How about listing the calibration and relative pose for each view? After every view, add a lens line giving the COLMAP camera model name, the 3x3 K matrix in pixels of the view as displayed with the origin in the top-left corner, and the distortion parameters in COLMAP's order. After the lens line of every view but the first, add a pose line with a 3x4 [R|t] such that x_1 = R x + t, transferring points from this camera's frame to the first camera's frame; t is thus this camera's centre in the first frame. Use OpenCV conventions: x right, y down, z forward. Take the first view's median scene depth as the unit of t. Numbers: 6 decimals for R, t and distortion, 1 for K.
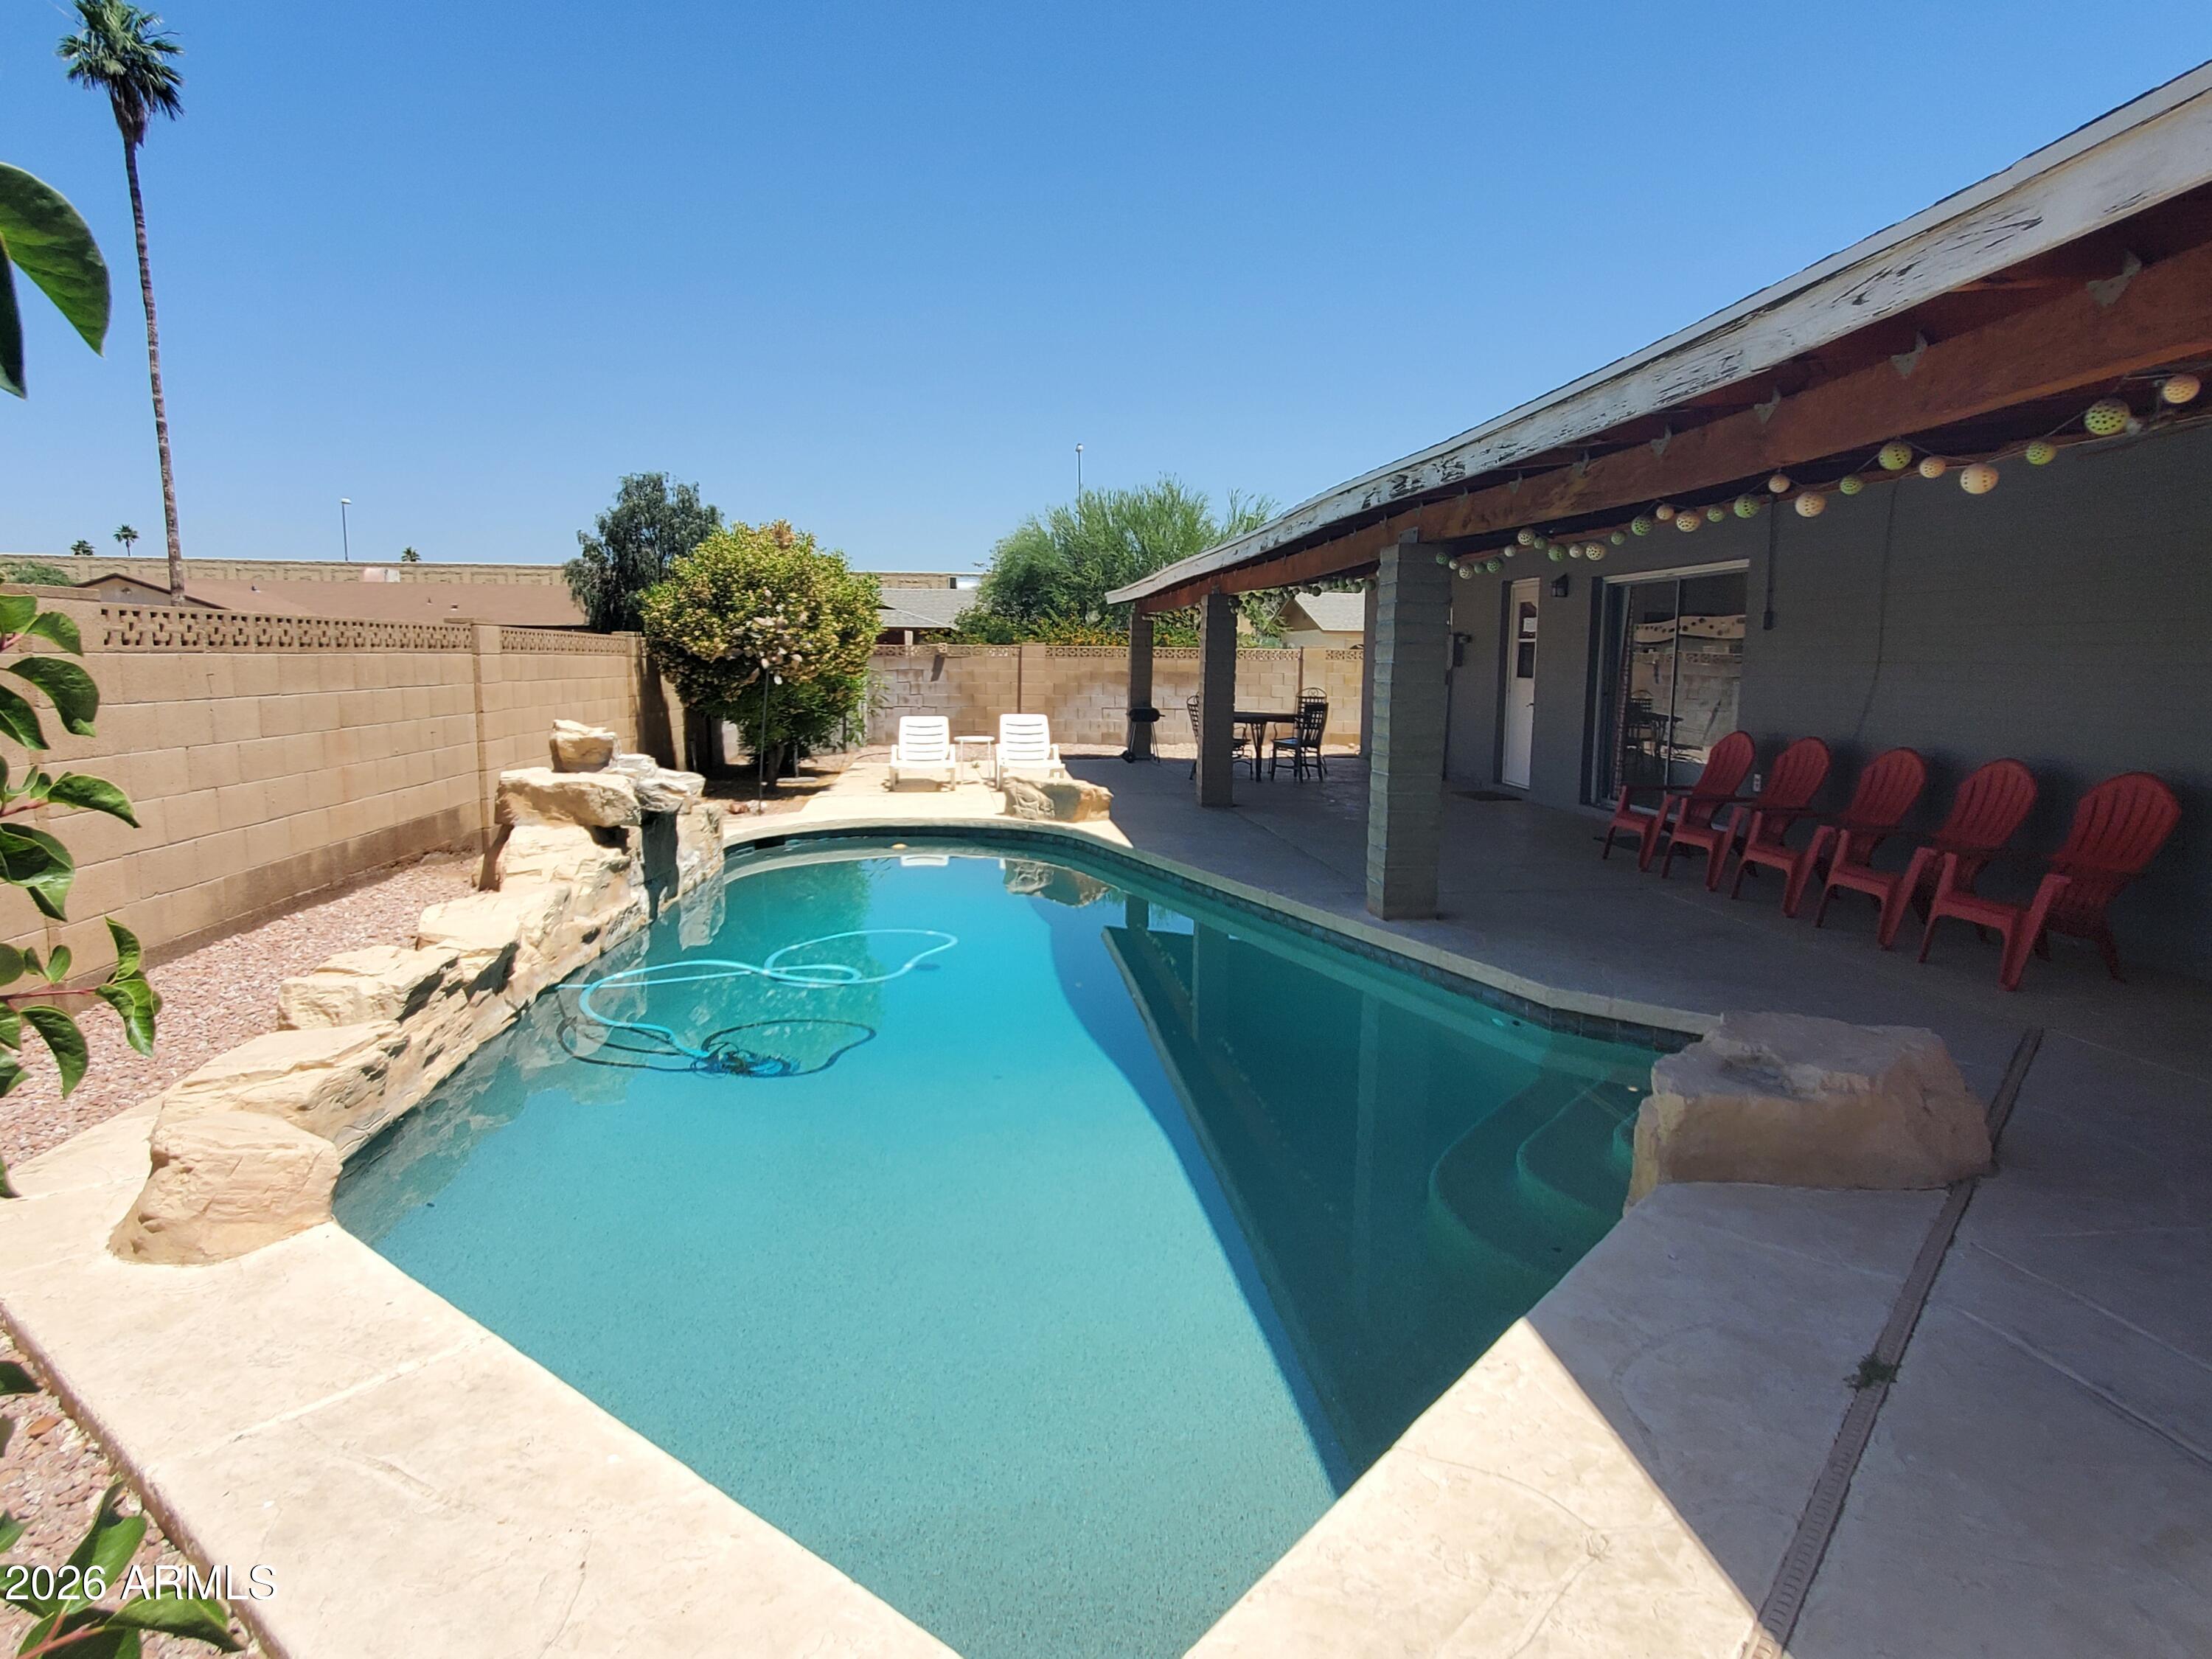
lens RADIAL K [[1333.0, 0, 1092.9], [0, 1333.0, 835.2], [0, 0, 1]] dist [-0.004999, 0.008353]
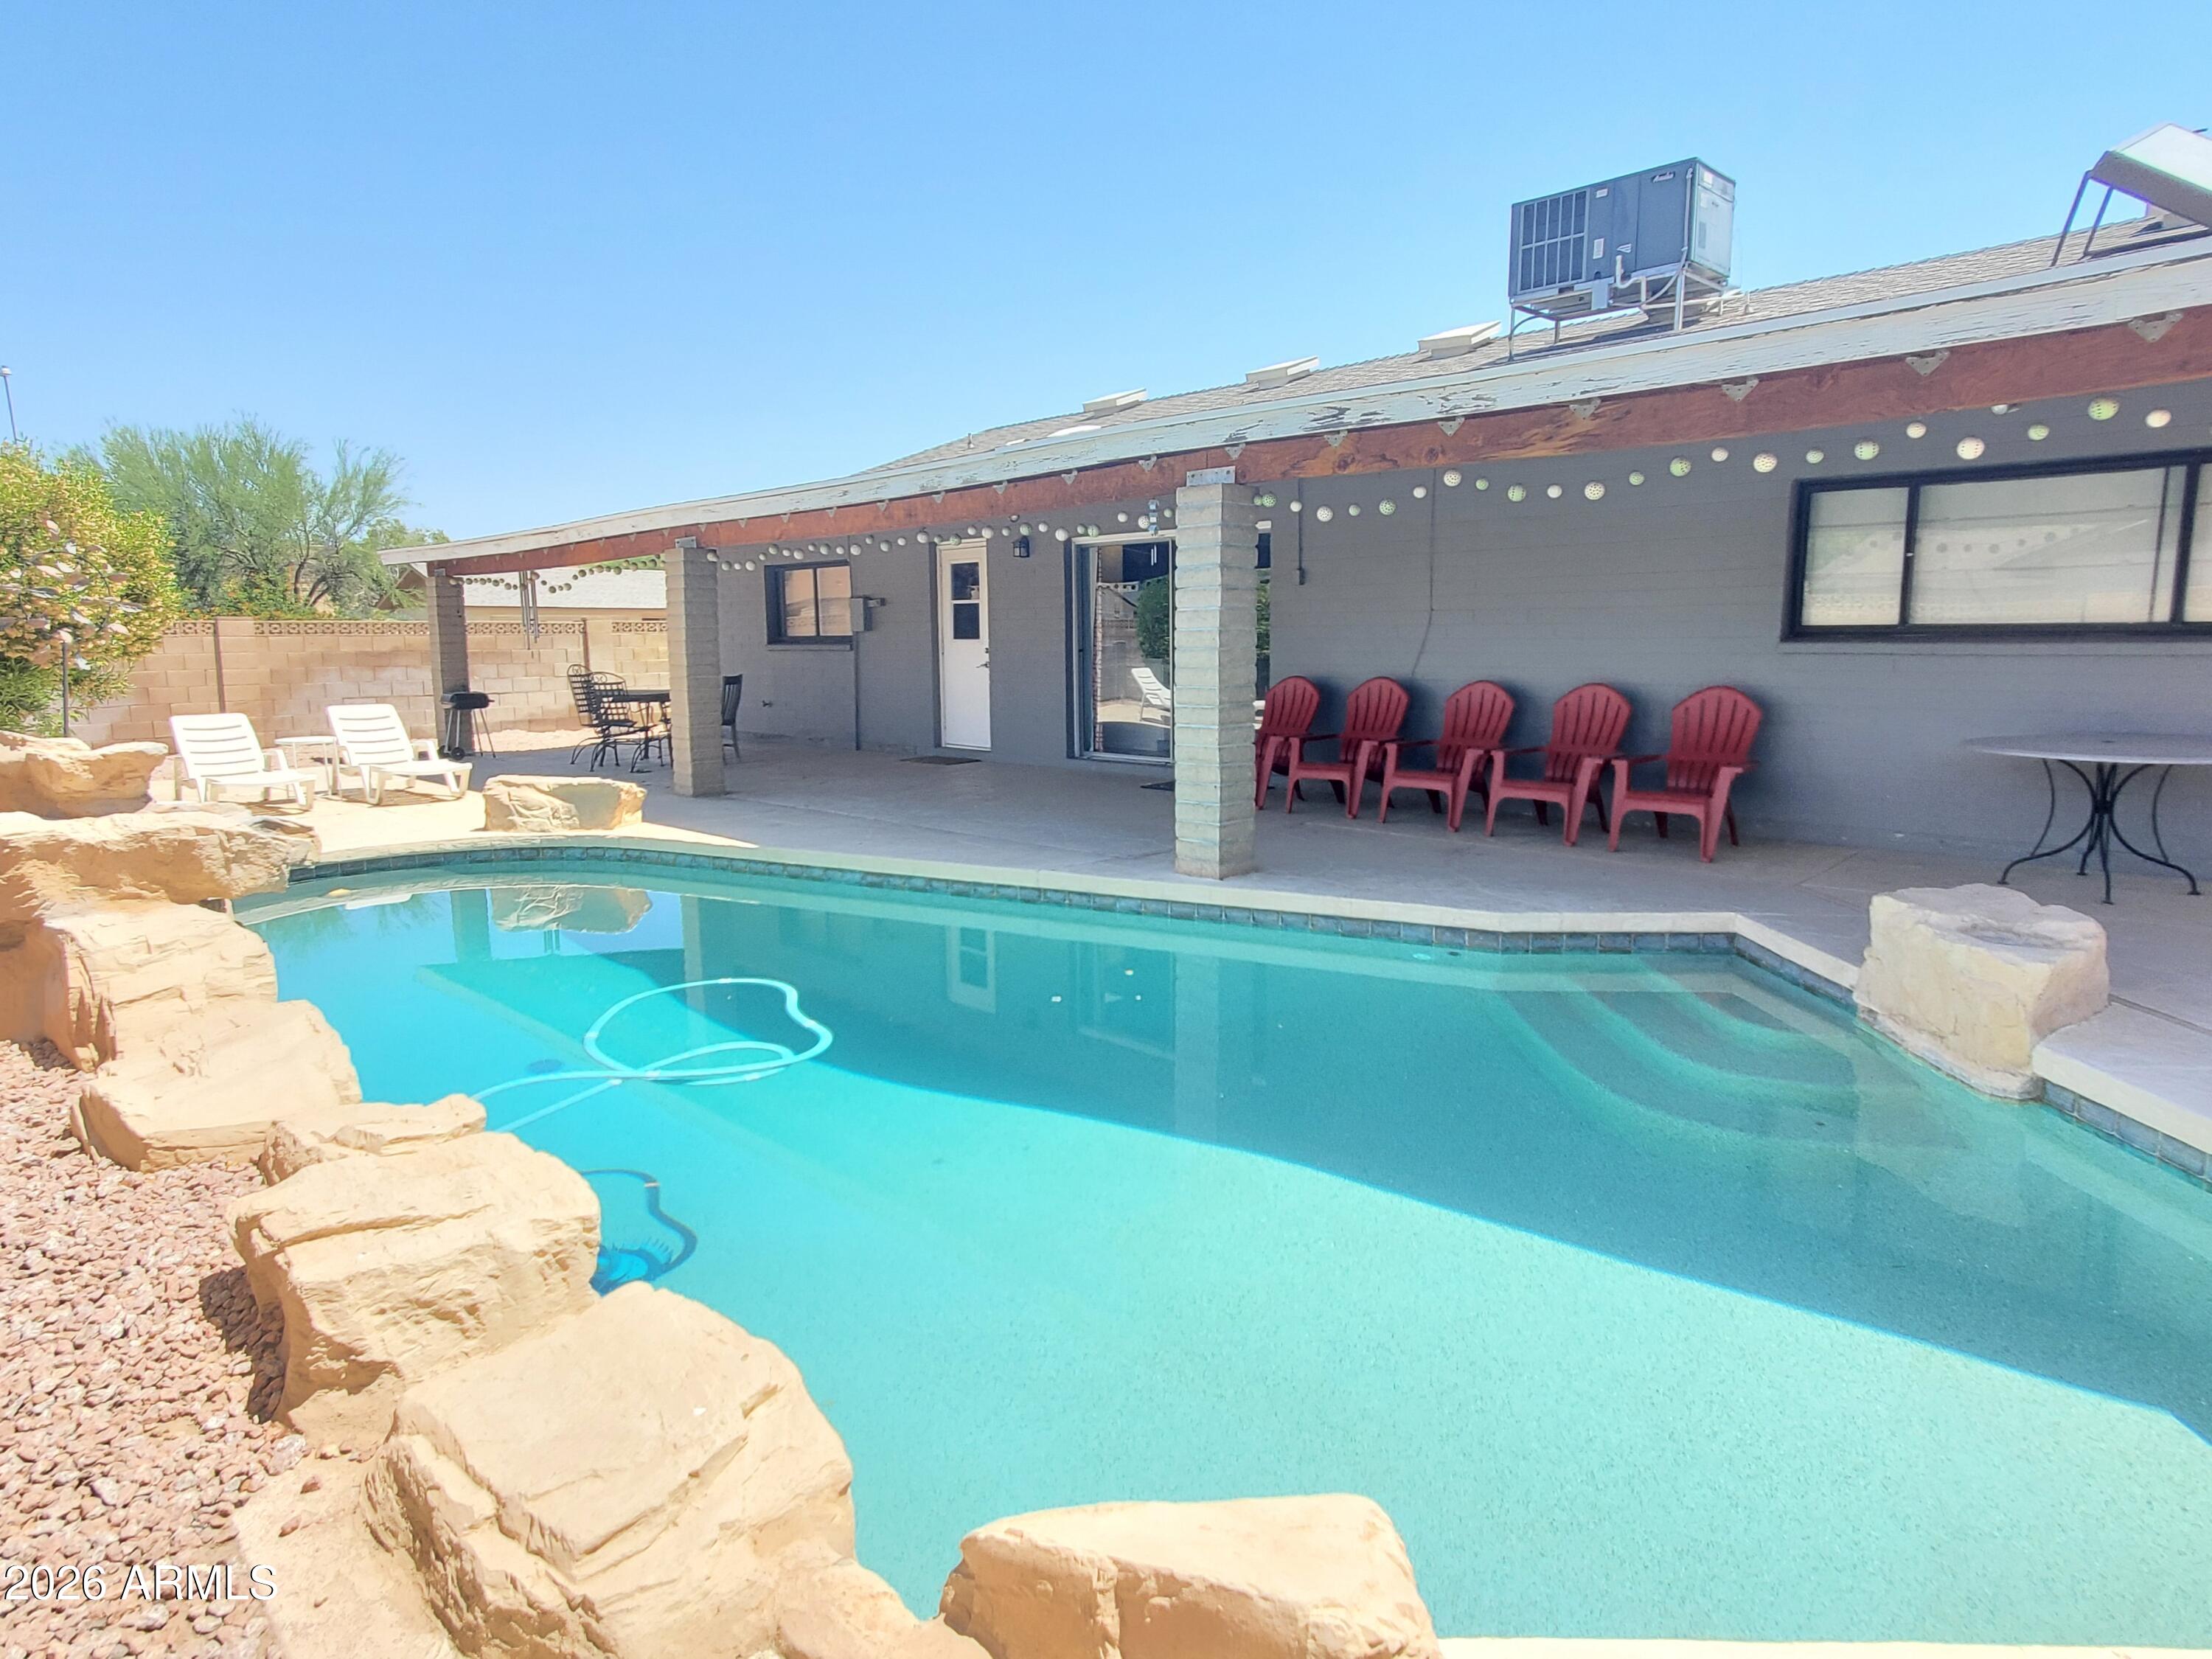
lens RADIAL K [[1333.0, 0, 1089.4], [0, 1333.0, 828.2], [0, 0, 1]] dist [-0.004999, 0.008353]
pose [[0.776585, -0.108040, 0.620680, -0.249606], [0.102170, 0.993742, 0.045145, -0.014527], [-0.621673, 0.028356, 0.782763, 0.174498]]
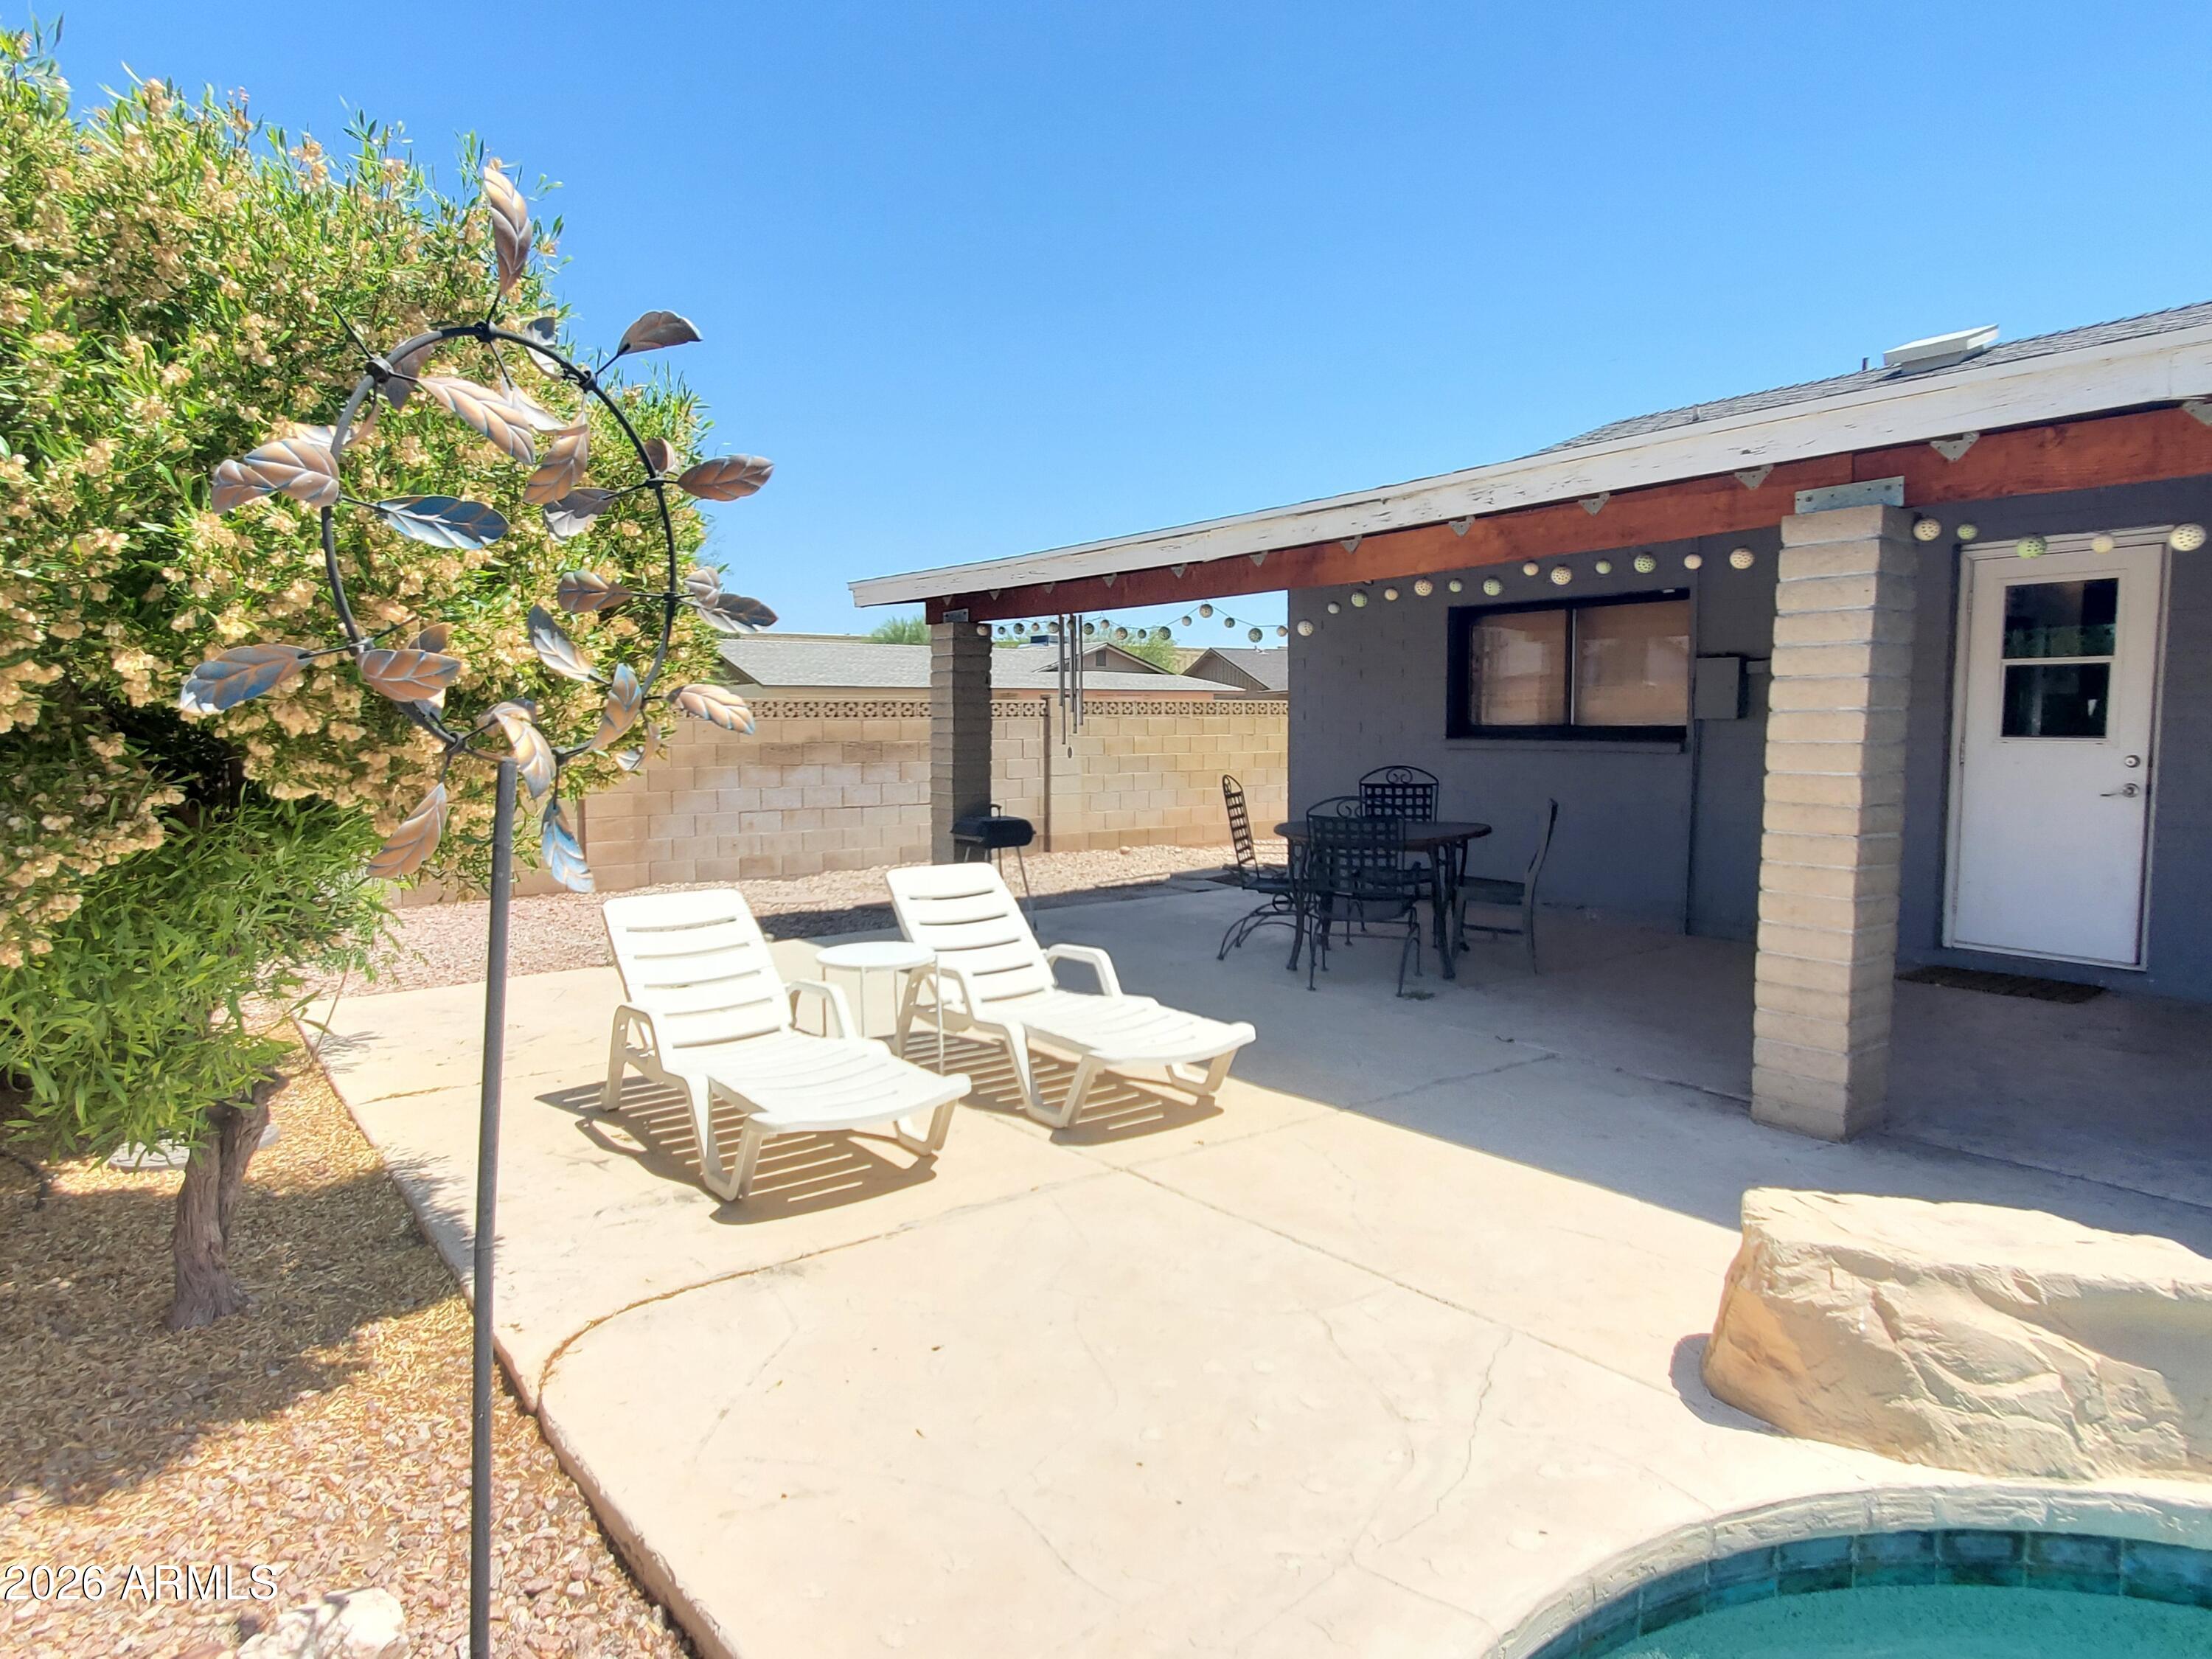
lens RADIAL K [[1333.0, 0, 1086.0], [0, 1333.0, 829.2], [0, 0, 1]] dist [-0.004999, 0.008353]
pose [[0.859017, -0.056438, 0.508826, -0.243870], [0.082089, 0.996229, -0.028086, -0.104783], [-0.505322, 0.065895, 0.860411, 0.795834]]
